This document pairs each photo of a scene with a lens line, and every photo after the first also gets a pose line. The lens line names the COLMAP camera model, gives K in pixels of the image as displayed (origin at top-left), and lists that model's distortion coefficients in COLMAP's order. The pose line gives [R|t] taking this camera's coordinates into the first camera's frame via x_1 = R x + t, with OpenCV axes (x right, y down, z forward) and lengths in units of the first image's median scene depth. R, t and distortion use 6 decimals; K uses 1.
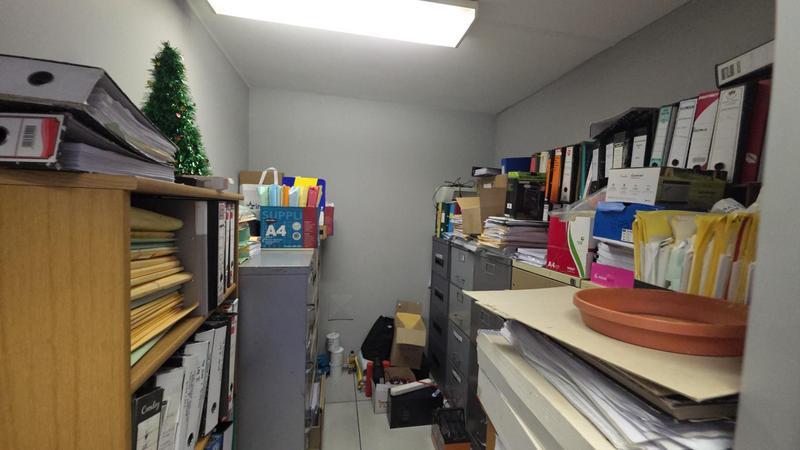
lens RADIAL K [[318.0, 0, 398.7], [0, 318.0, 227.9], [0, 0, 1]] dist [0.012305, -0.006297]
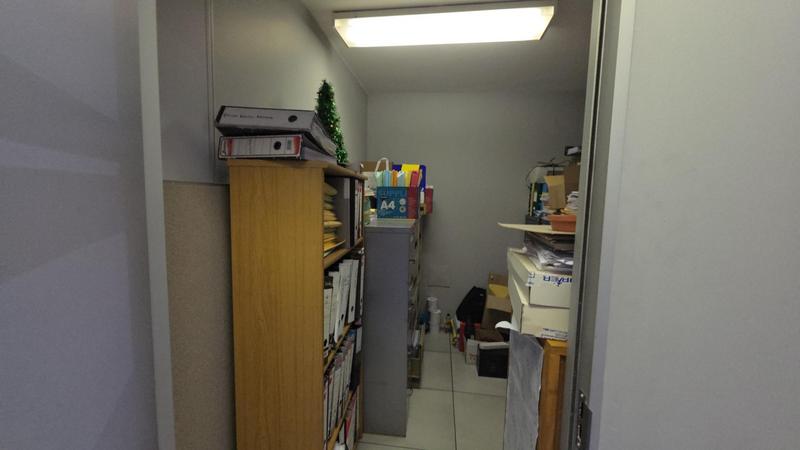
lens RADIAL K [[318.0, 0, 399.6], [0, 318.0, 223.0], [0, 0, 1]] dist [0.012305, -0.006297]
pose [[0.947897, 0.011209, -0.318379, 0.079317], [-0.004768, 0.999768, 0.021004, 0.054335], [0.318540, -0.018392, 0.947731, -0.228585]]
